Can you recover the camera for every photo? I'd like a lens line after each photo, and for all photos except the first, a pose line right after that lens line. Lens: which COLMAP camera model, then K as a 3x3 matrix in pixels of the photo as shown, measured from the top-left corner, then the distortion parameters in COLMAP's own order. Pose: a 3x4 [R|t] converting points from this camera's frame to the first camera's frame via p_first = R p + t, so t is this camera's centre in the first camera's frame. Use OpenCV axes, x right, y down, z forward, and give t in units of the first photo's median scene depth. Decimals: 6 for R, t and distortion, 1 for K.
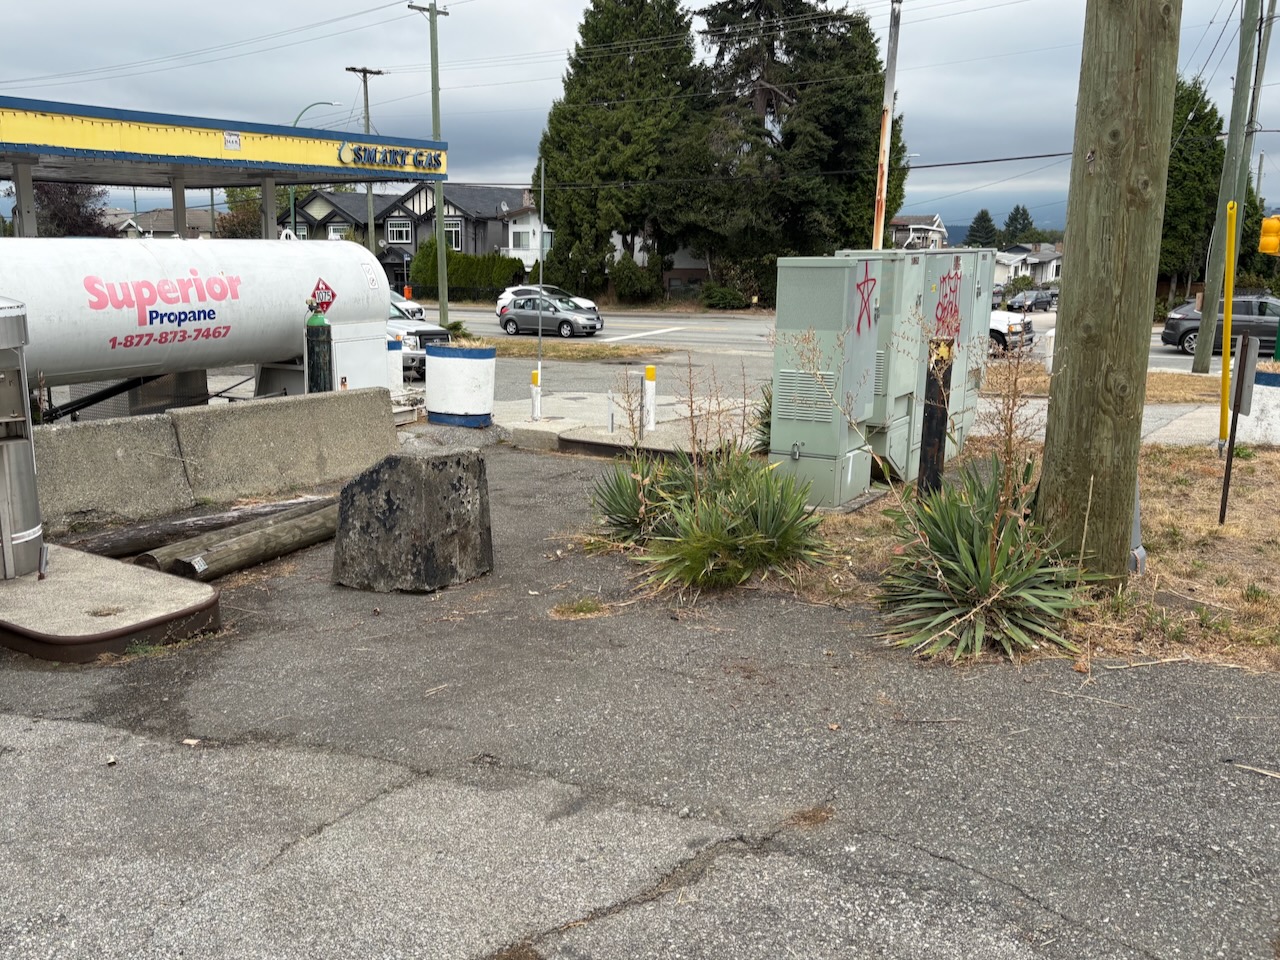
lens RADIAL K [[1139.8, 0, 538.7], [0, 1139.8, 504.9], [0, 0, 1]] dist [0.057036, -0.086726]
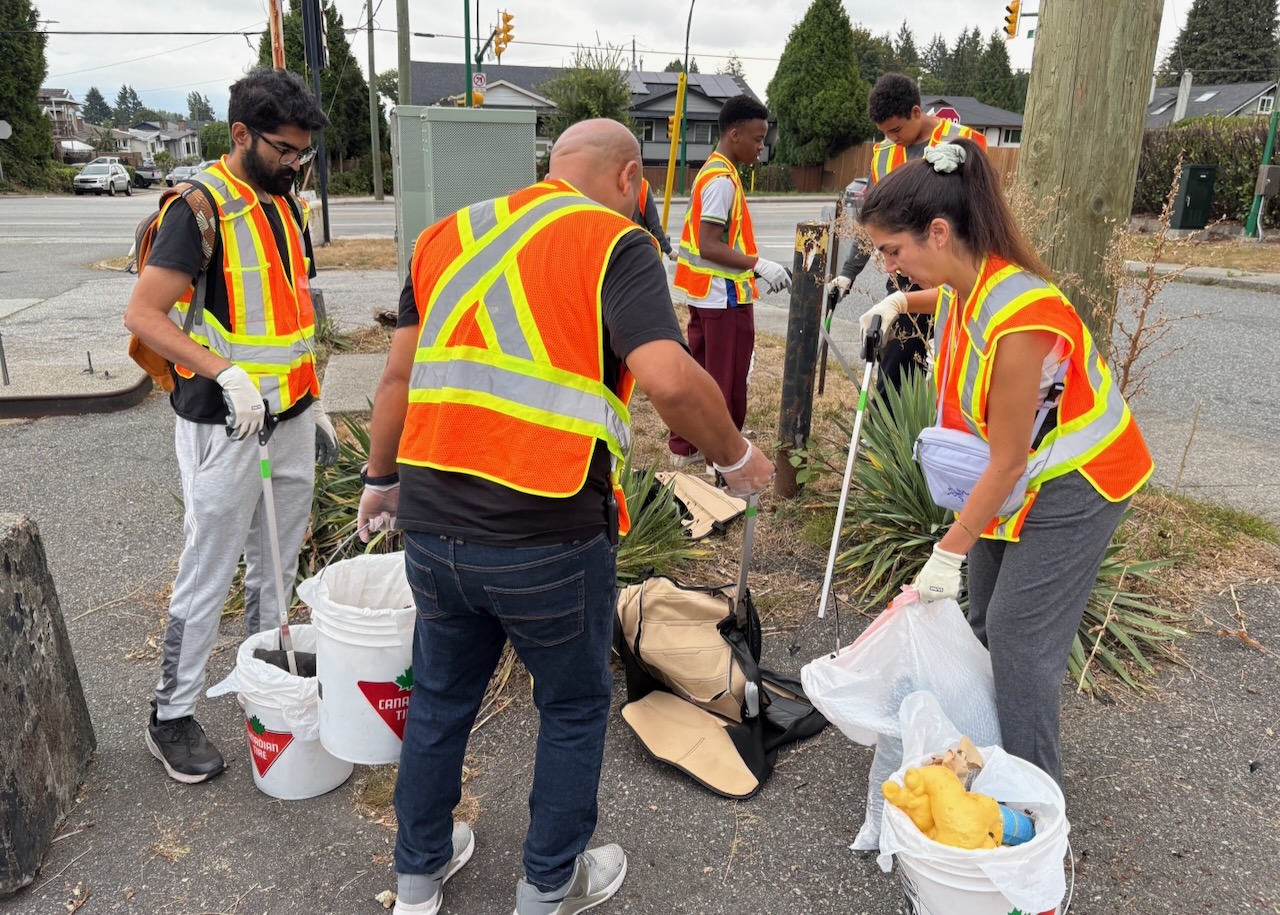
lens RADIAL K [[995.4, 0, 639.1], [0, 995.4, 441.1], [0, 0, 1]] dist [0.015014, 0.003121]
pose [[0.661651, -0.203355, 0.721709, -0.109572], [0.142425, 0.979082, 0.145302, -0.064818], [-0.736161, 0.006650, 0.676774, 0.362365]]
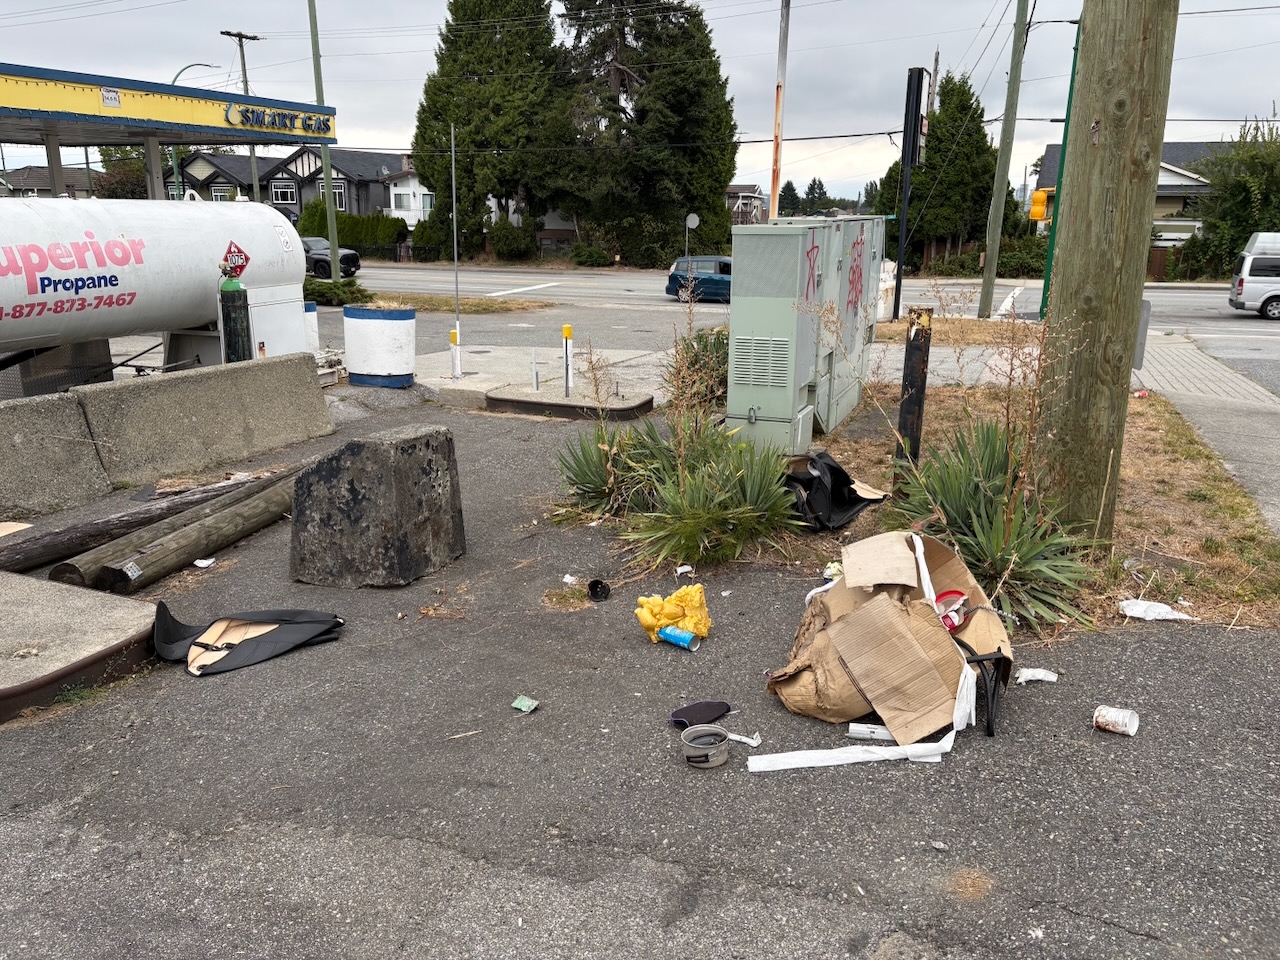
lens RADIAL K [[981.6, 0, 640.0], [0, 981.6, 480.0], [0, 0, 1]] dist [0.003091, 0.013627]
pose [[0.974494, -0.052049, 0.218294, -0.048412], [0.041633, 0.997776, 0.052051, -0.026628], [-0.220518, -0.041635, 0.974494, 0.110881]]
